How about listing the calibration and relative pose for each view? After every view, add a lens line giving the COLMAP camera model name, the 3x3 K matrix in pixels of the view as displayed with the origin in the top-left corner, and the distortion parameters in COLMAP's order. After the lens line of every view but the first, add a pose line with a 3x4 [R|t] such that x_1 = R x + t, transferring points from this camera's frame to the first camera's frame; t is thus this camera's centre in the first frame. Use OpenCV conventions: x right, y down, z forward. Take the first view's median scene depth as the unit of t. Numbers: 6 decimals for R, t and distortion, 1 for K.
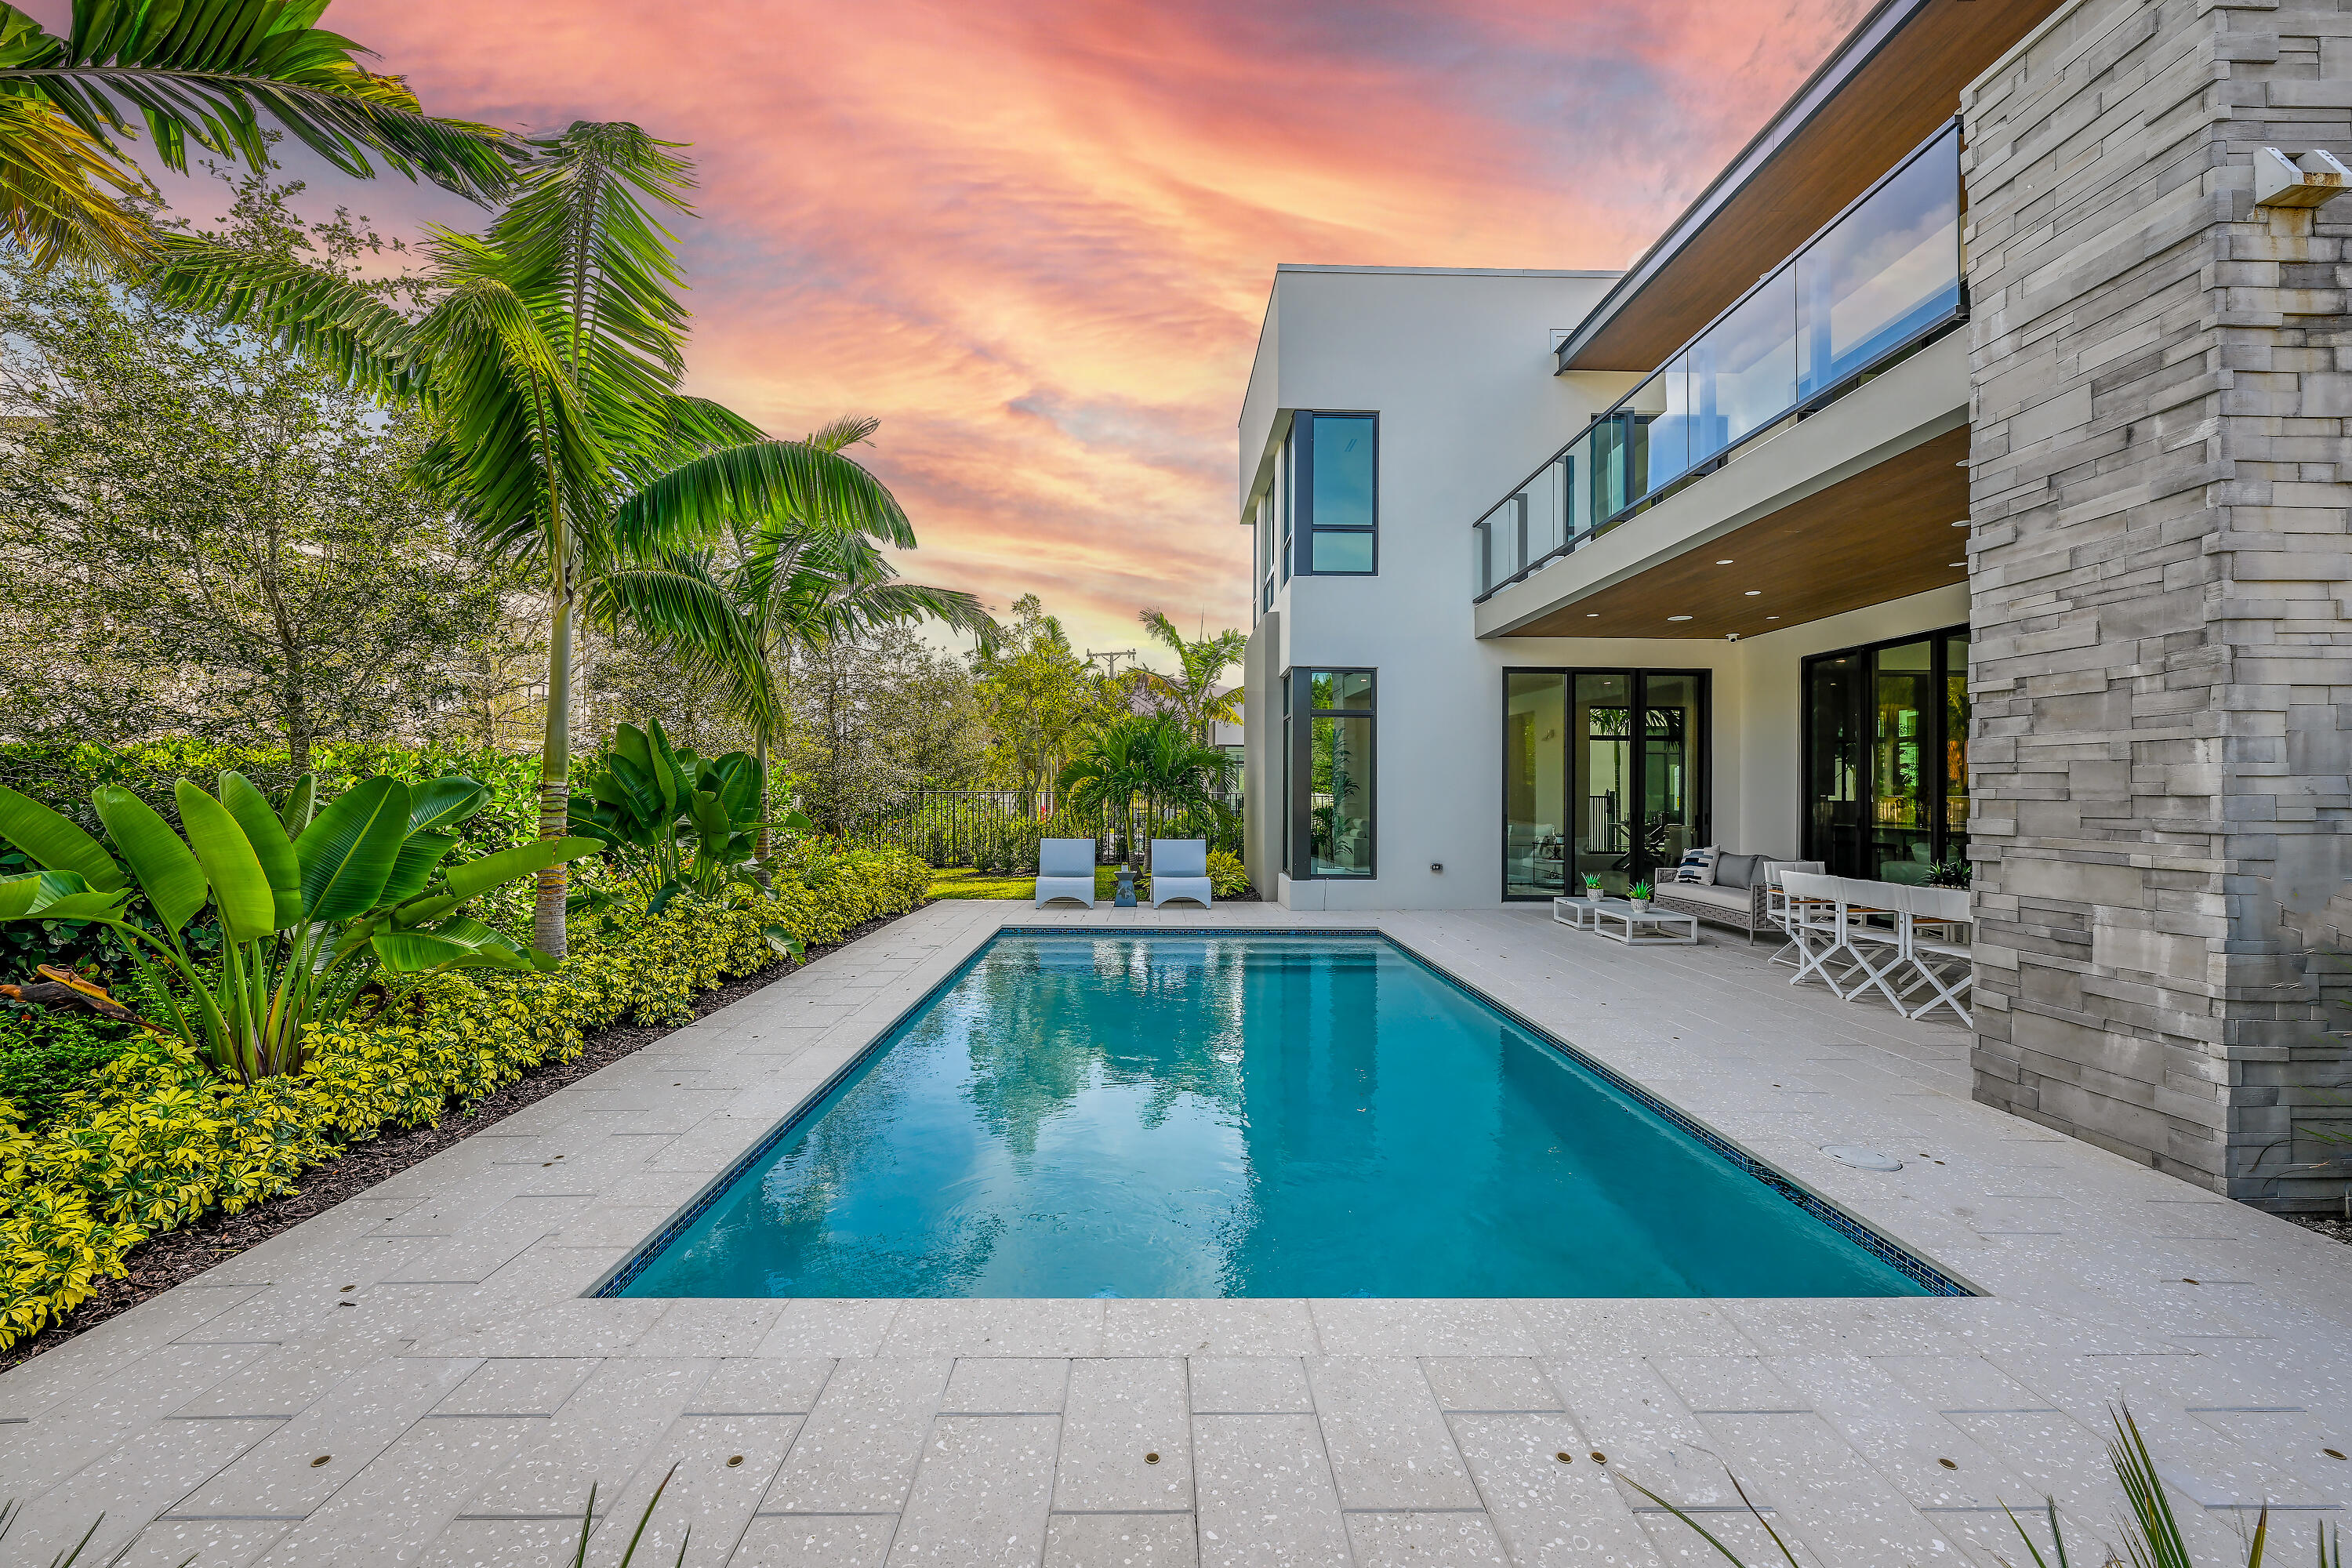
lens RADIAL K [[938.7, 0, 1182.9], [0, 938.7, 787.3], [0, 0, 1]] dist [0.001736, 0.000199]
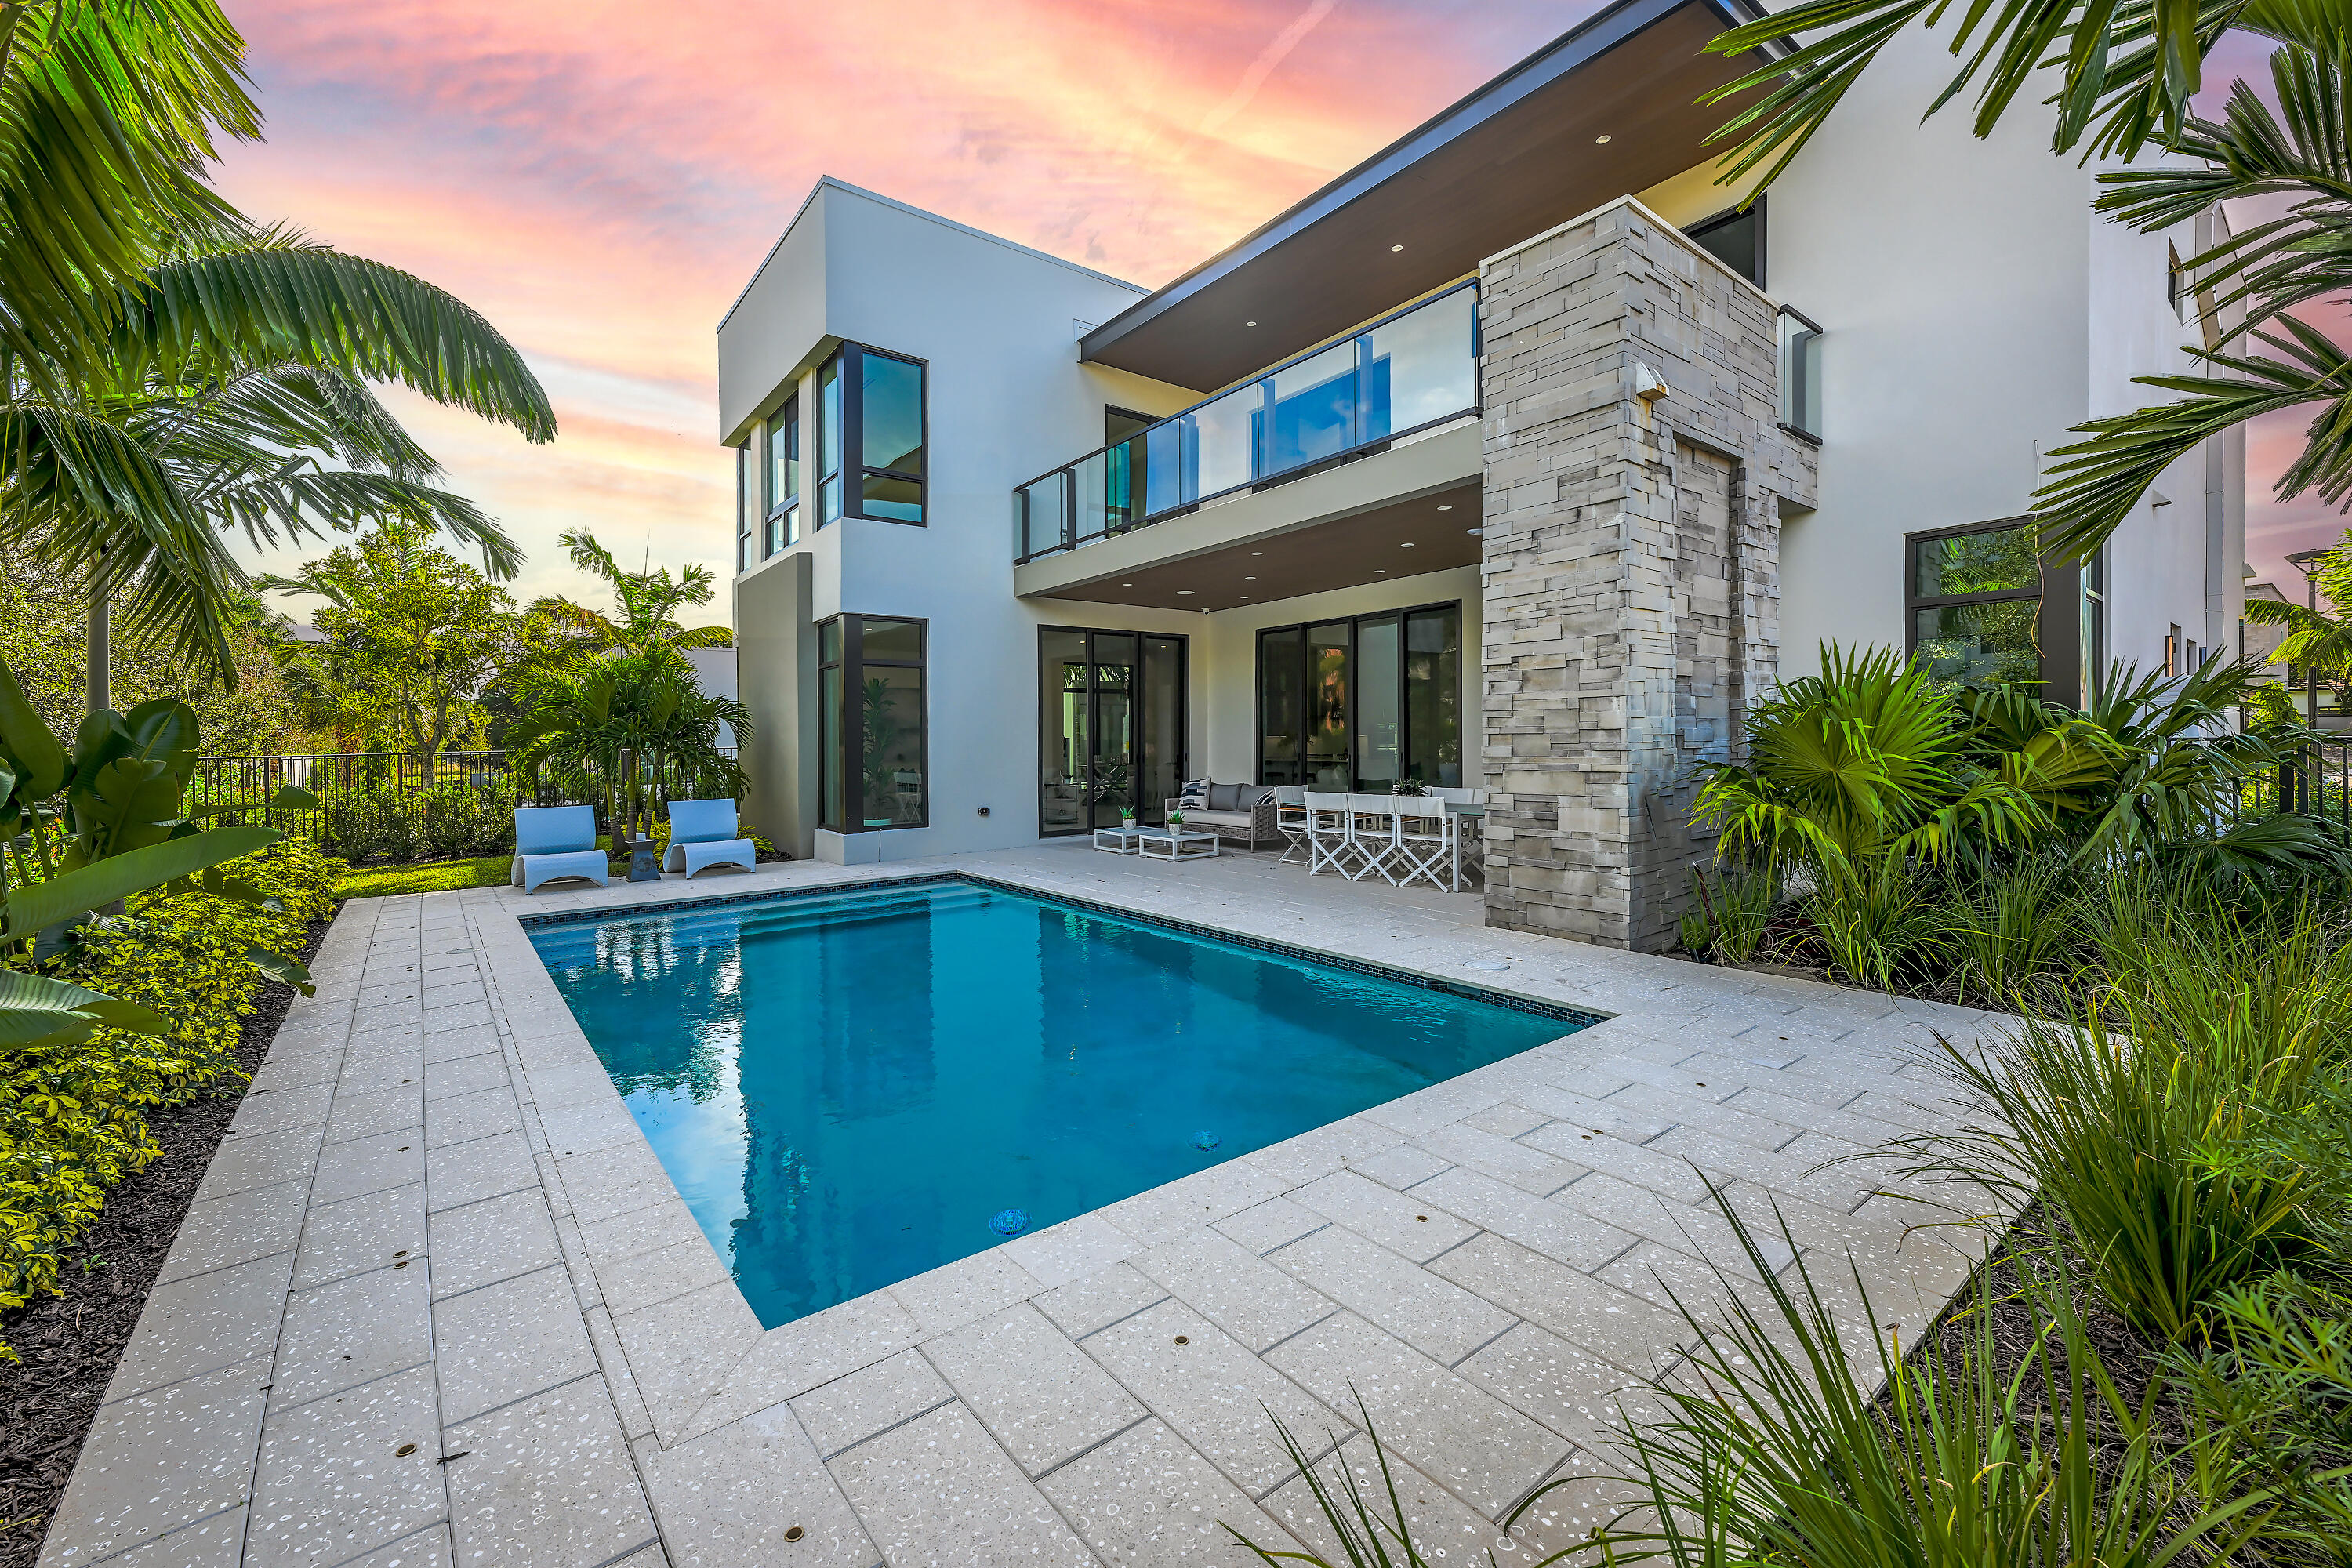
lens RADIAL K [[939.0, 0, 1164.0], [0, 939.0, 782.1], [0, 0, 1]] dist [0.000152, 0.000061]
pose [[0.807125, -0.046185, 0.588572, -0.524687], [0.018525, 0.998426, 0.052942, -0.000396], [-0.590090, -0.031827, 0.806710, 0.064484]]
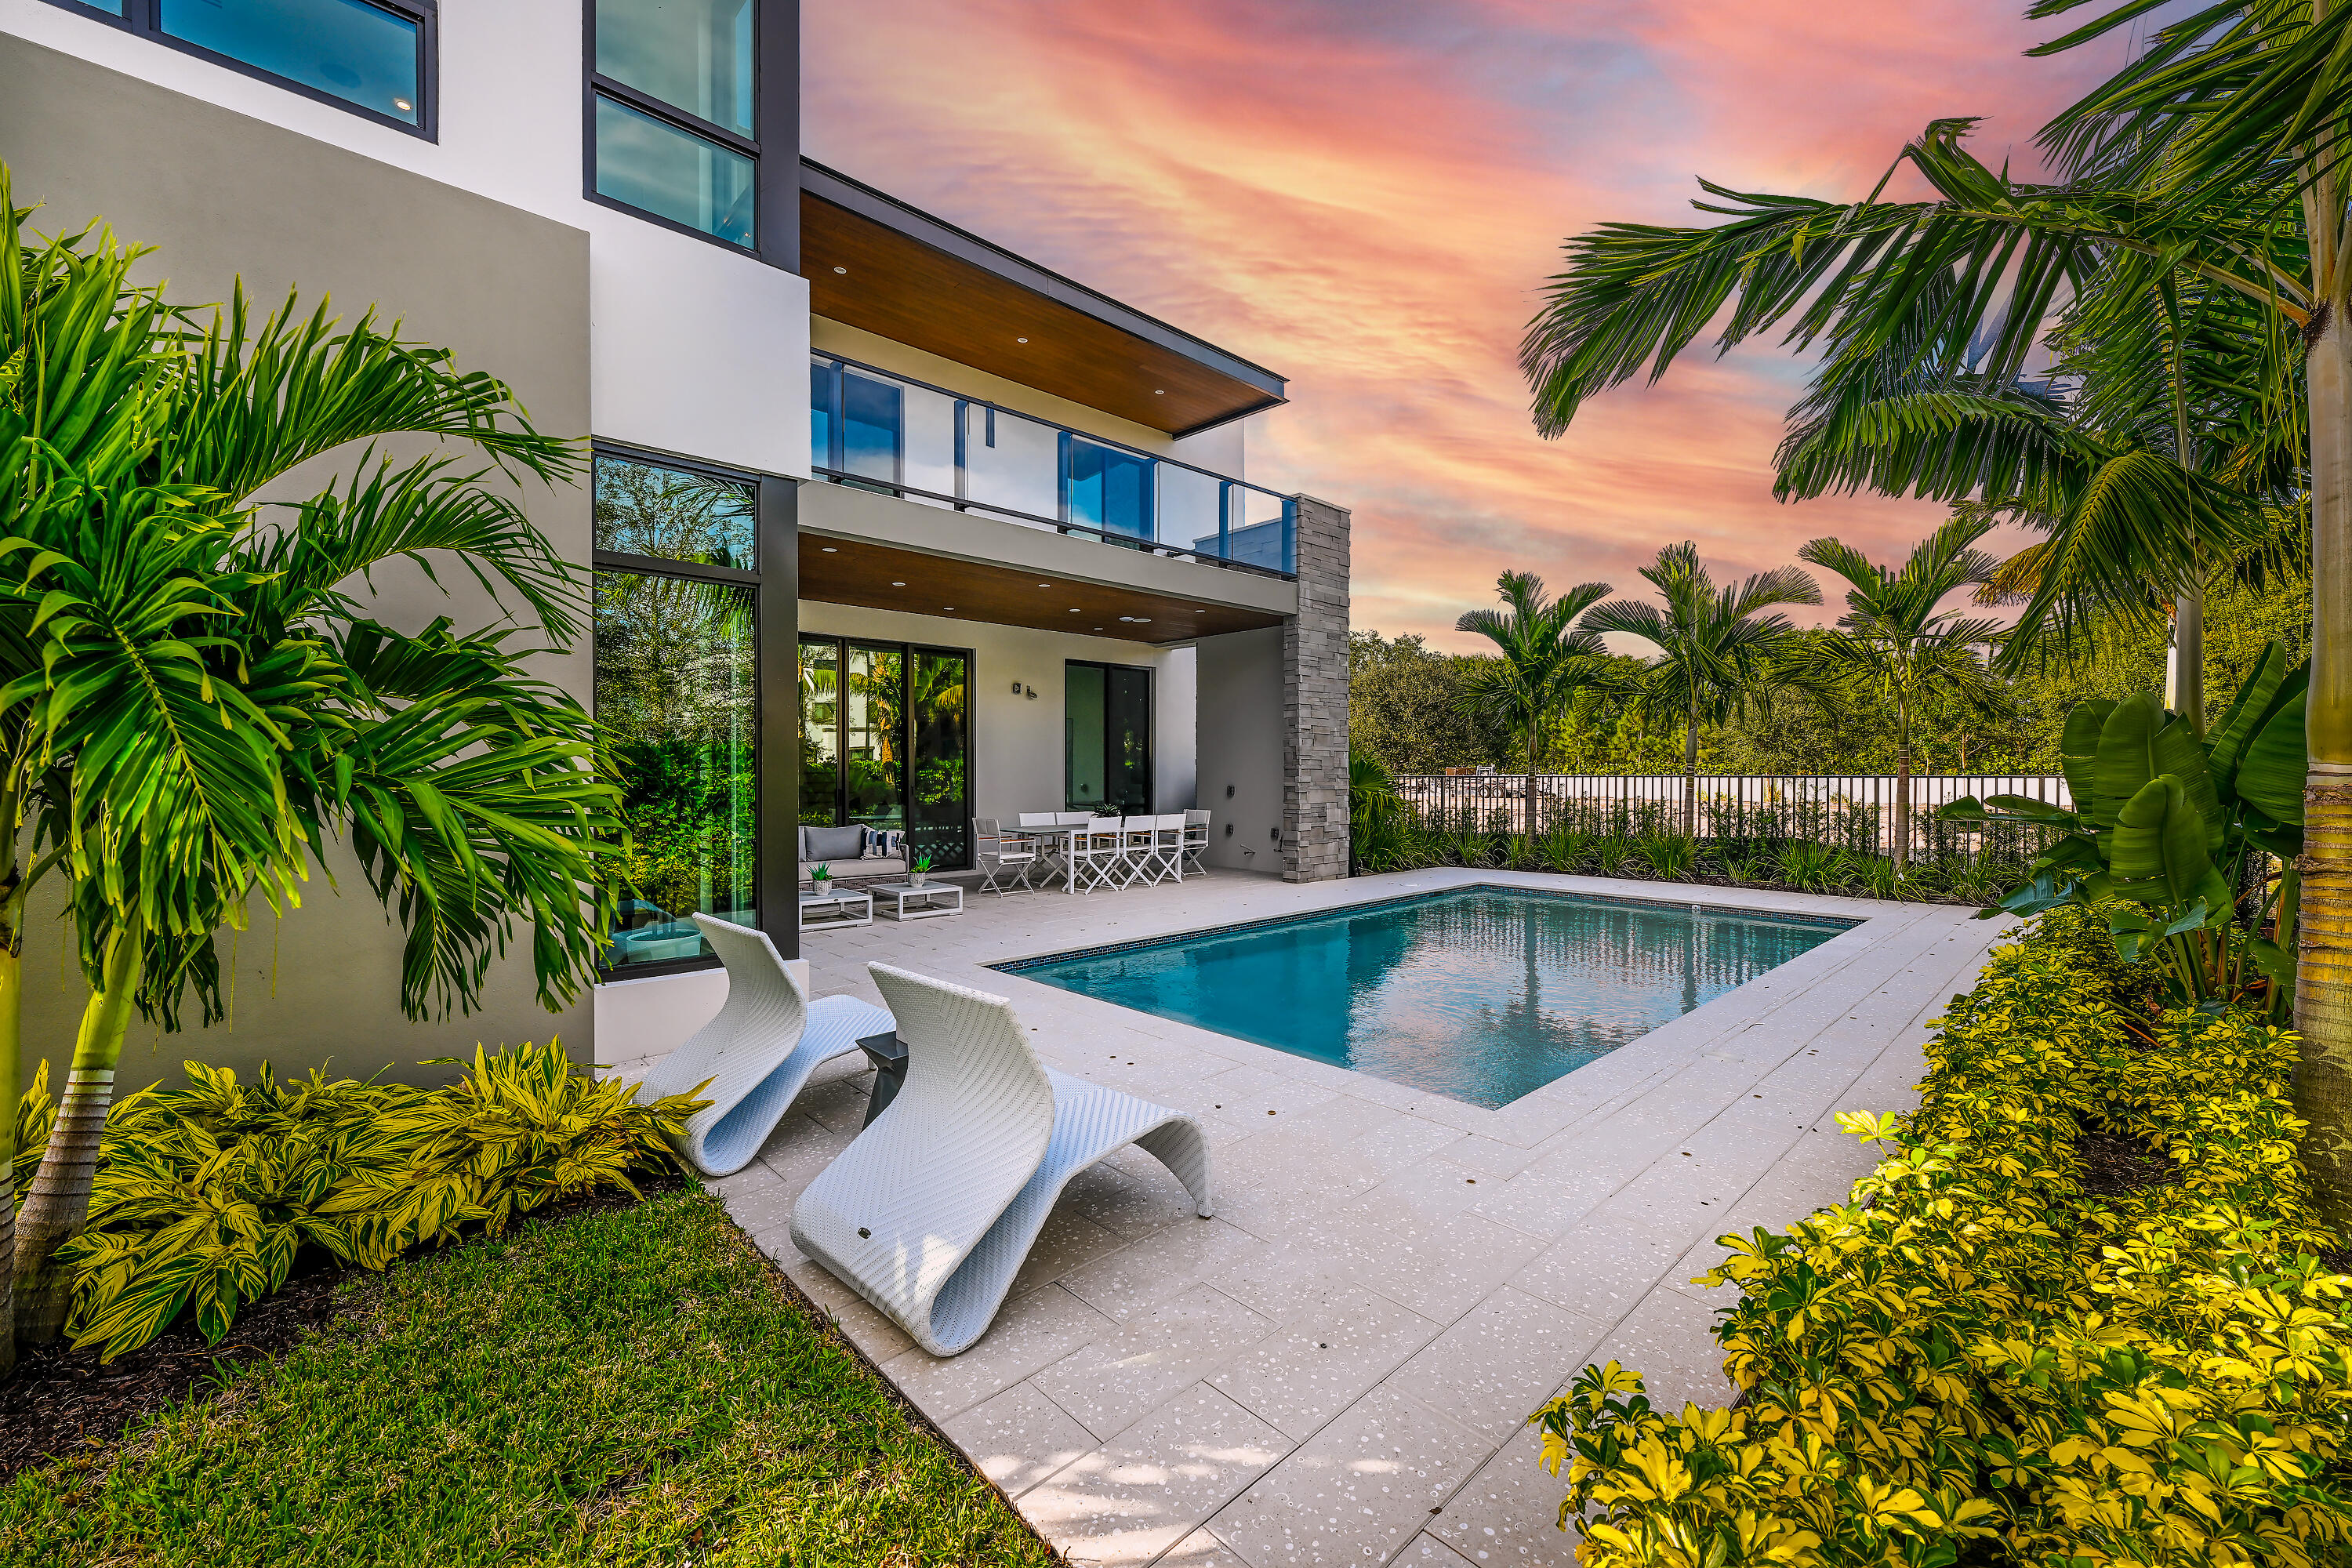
lens RADIAL K [[939.0, 0, 1164.0], [0, 939.0, 782.1], [0, 0, 1]] dist [0.000152, 0.000061]
pose [[-0.668624, -0.013279, 0.743482, -0.879213], [-0.008735, 0.999912, 0.010004, 0.027325], [-0.743550, 0.000195, -0.668681, 3.160208]]
